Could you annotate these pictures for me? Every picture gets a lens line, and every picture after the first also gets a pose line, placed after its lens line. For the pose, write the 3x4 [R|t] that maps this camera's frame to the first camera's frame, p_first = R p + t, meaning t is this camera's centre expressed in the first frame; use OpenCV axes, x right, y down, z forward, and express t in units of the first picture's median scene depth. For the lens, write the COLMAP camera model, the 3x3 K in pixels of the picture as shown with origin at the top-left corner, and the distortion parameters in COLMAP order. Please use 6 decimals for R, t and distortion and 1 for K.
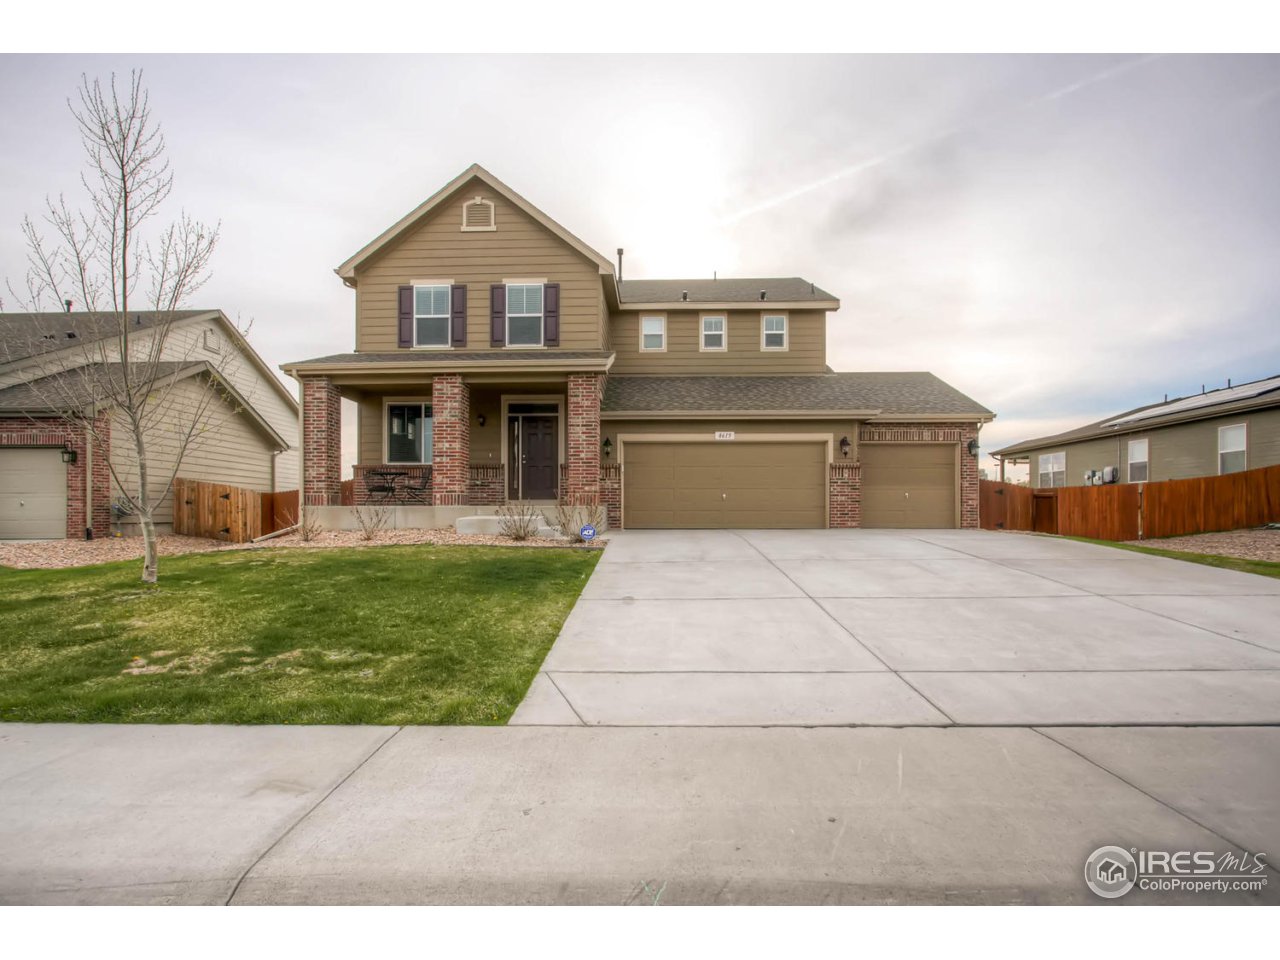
lens RADIAL K [[628.3, 0, 632.2], [0, 628.3, 498.1], [0, 0, 1]] dist [-0.004435, -0.000975]
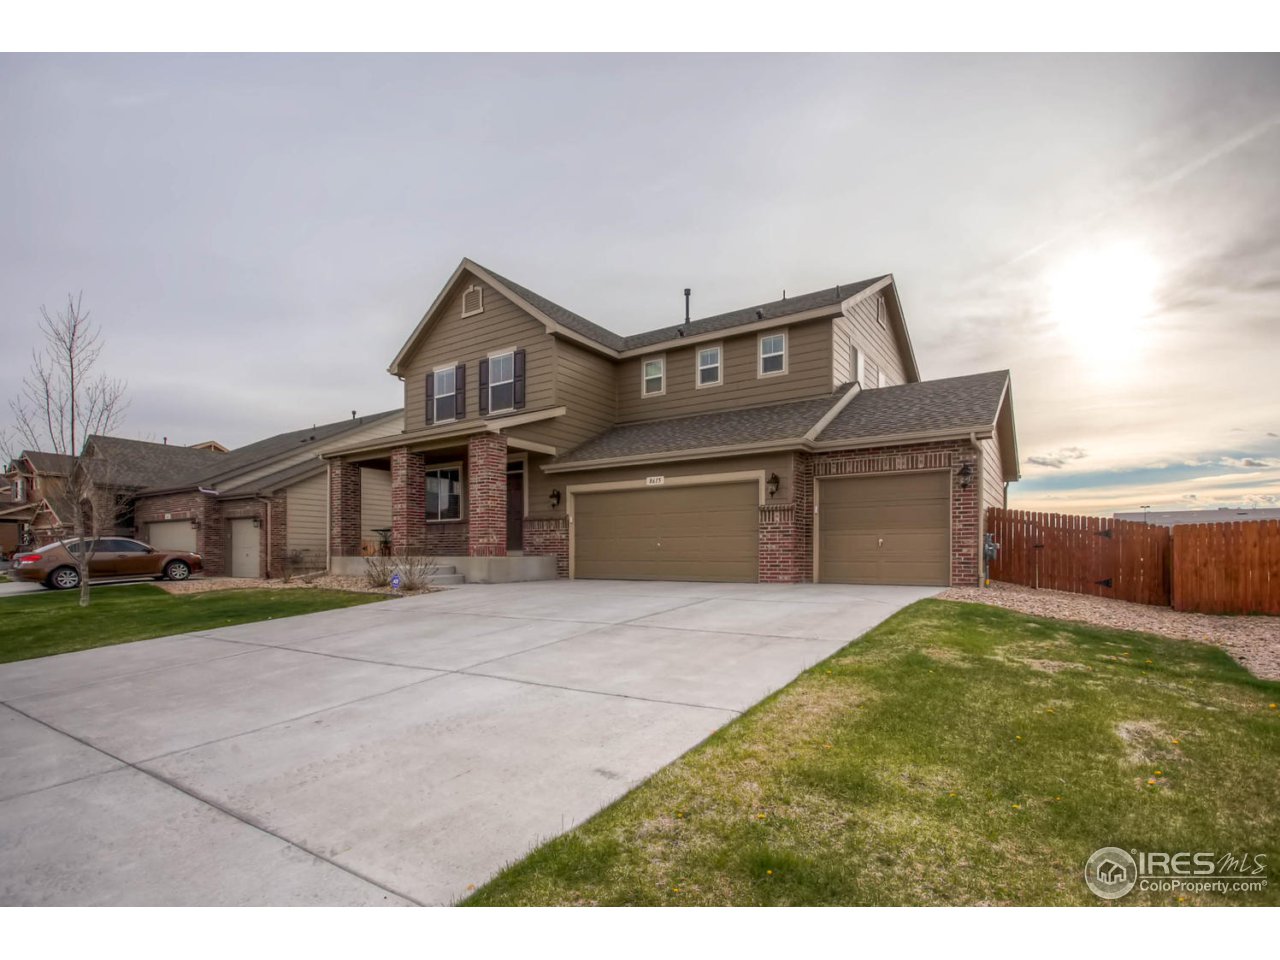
lens RADIAL K [[632.2, 0, 641.3], [0, 632.2, 543.7], [0, 0, 1]] dist [-0.002094, -0.000384]
pose [[0.844431, -0.010106, -0.535569, 0.627309], [0.011546, 0.999933, -0.000665, -0.005261], [0.535540, -0.005622, 0.844491, 0.191364]]
